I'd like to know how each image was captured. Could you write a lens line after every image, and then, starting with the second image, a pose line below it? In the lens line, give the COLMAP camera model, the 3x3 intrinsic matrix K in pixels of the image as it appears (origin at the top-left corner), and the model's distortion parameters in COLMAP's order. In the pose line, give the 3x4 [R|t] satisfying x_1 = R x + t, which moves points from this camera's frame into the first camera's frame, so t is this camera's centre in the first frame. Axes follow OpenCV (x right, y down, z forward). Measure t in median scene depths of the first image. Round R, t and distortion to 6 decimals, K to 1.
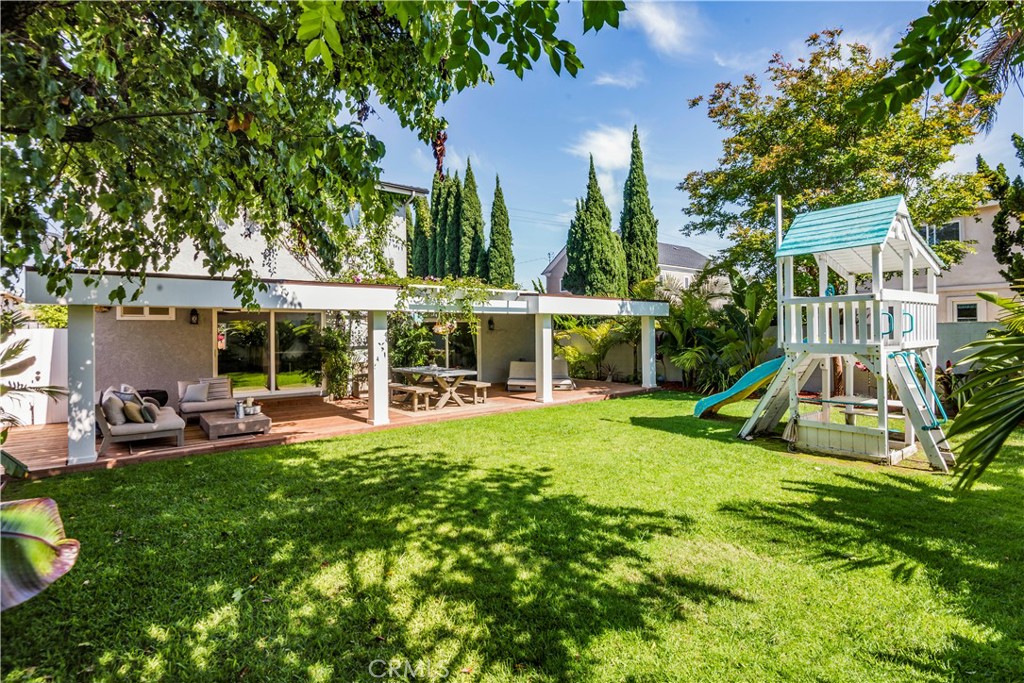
lens RADIAL K [[493.0, 0, 504.5], [0, 493.0, 340.2], [0, 0, 1]] dist [0.005527, -0.000948]
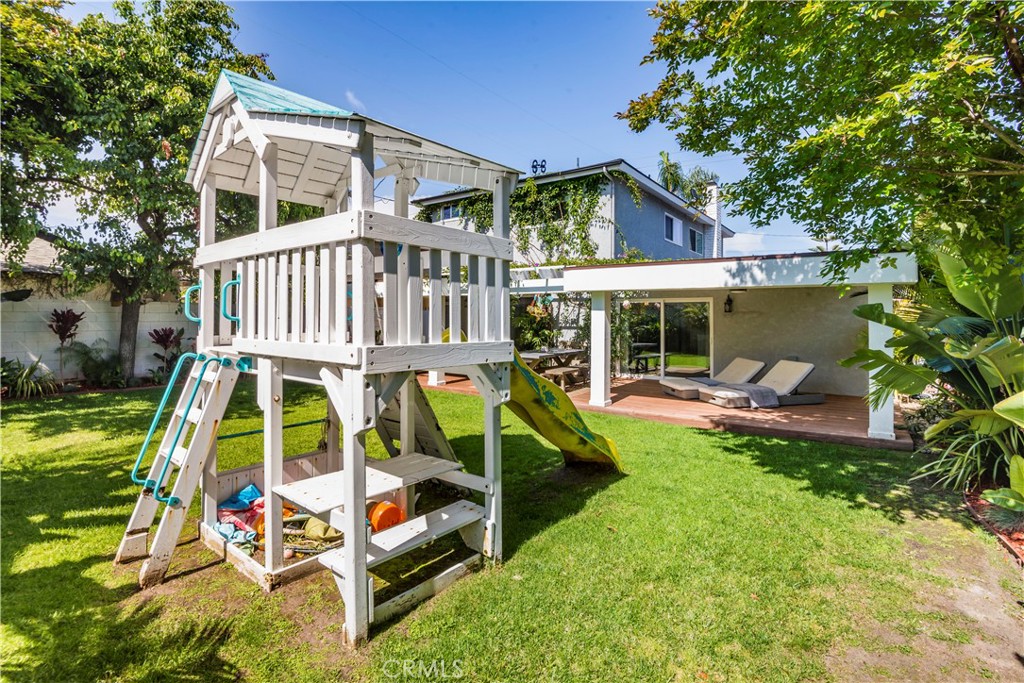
lens RADIAL K [[490.6, 0, 503.3], [0, 490.6, 316.3], [0, 0, 1]] dist [-0.000427, -0.000096]
pose [[0.263316, 0.014421, -0.964602, 0.708787], [-0.021343, 0.999731, 0.009120, -0.016976], [0.964474, 0.018186, 0.263553, 0.581040]]
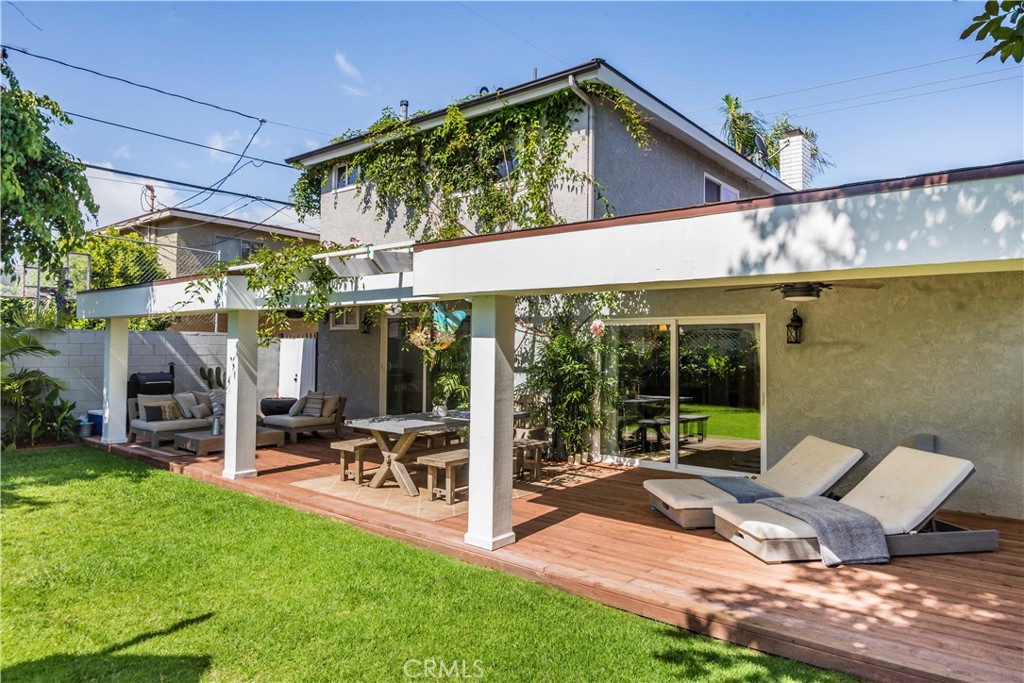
lens RADIAL K [[641.1, 0, 516.0], [0, 641.1, 338.2], [0, 0, 1]] dist [0.026597, -0.017710]
pose [[0.217081, -0.000713, -0.976153, 0.482681], [-0.026033, 0.999640, -0.006519, -0.018809], [0.975806, 0.026828, 0.216984, 0.827414]]
